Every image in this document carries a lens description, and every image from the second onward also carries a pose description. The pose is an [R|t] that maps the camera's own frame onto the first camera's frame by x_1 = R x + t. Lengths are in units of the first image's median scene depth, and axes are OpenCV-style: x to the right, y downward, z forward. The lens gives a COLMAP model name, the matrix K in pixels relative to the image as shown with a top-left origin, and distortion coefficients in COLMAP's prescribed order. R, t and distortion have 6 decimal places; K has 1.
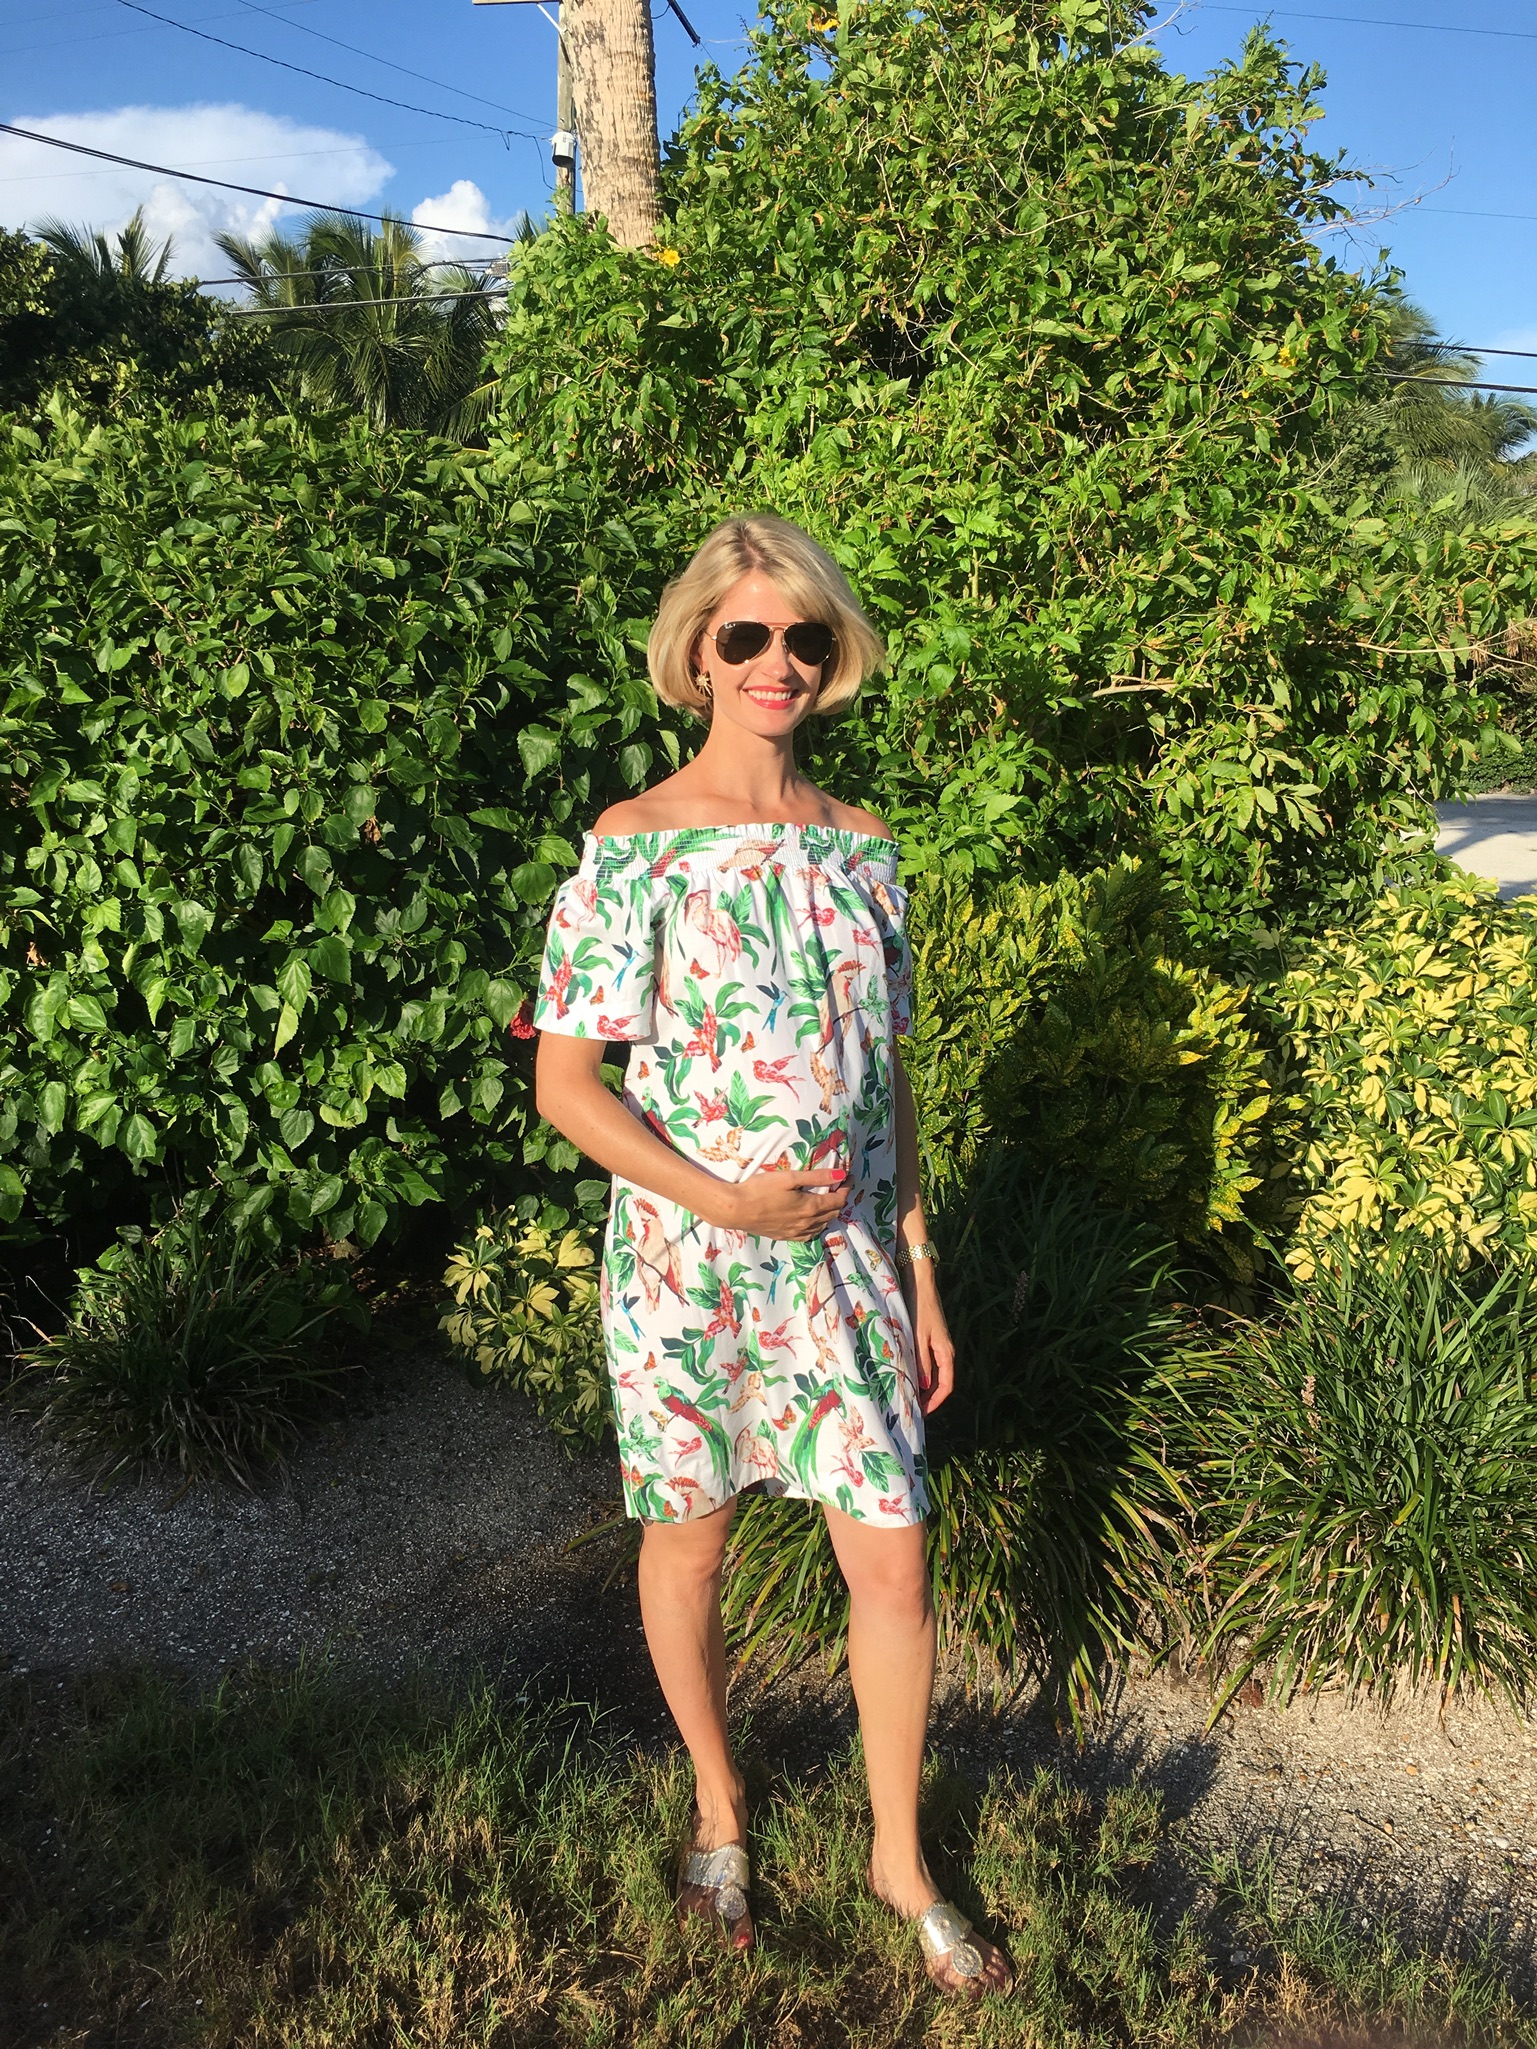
lens RADIAL K [[1766.5, 0, 729.4], [0, 1766.5, 1017.6], [0, 0, 1]] dist [0.055725, -0.057220]
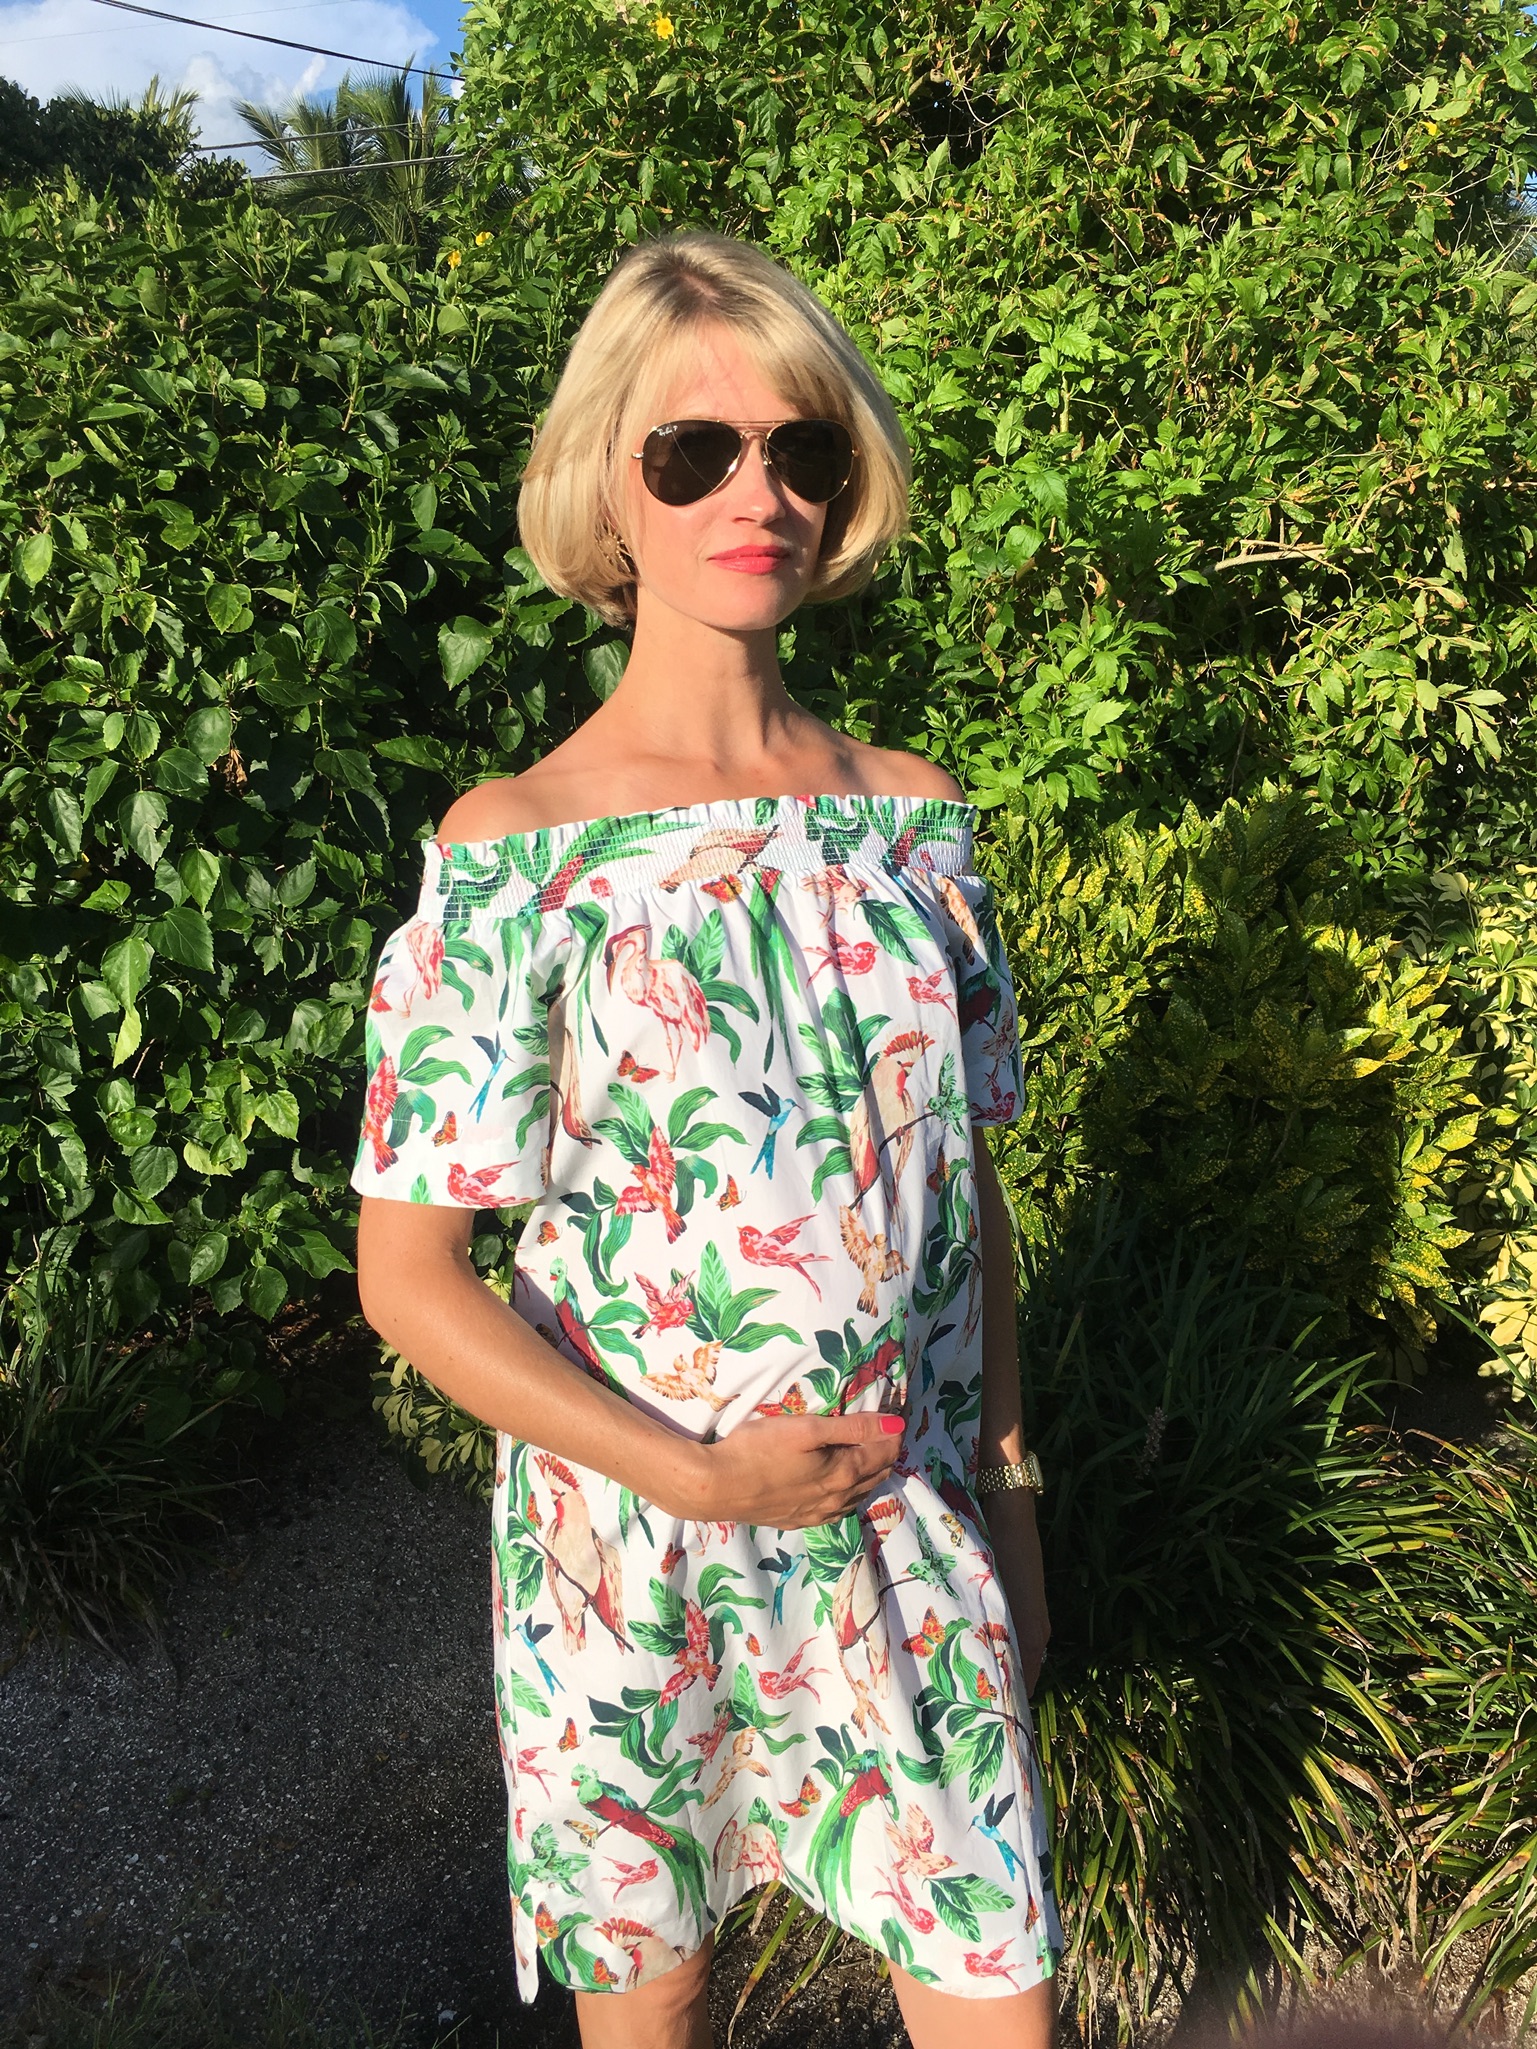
lens RADIAL K [[1753.9, 0, 765.4], [0, 1753.9, 1020.2], [0, 0, 1]] dist [0.082183, -0.110743]
pose [[0.999898, -0.010301, -0.009913, 0.018052], [0.010945, 0.997670, 0.067336, -0.048654], [0.009196, -0.067438, 0.997681, 0.272617]]
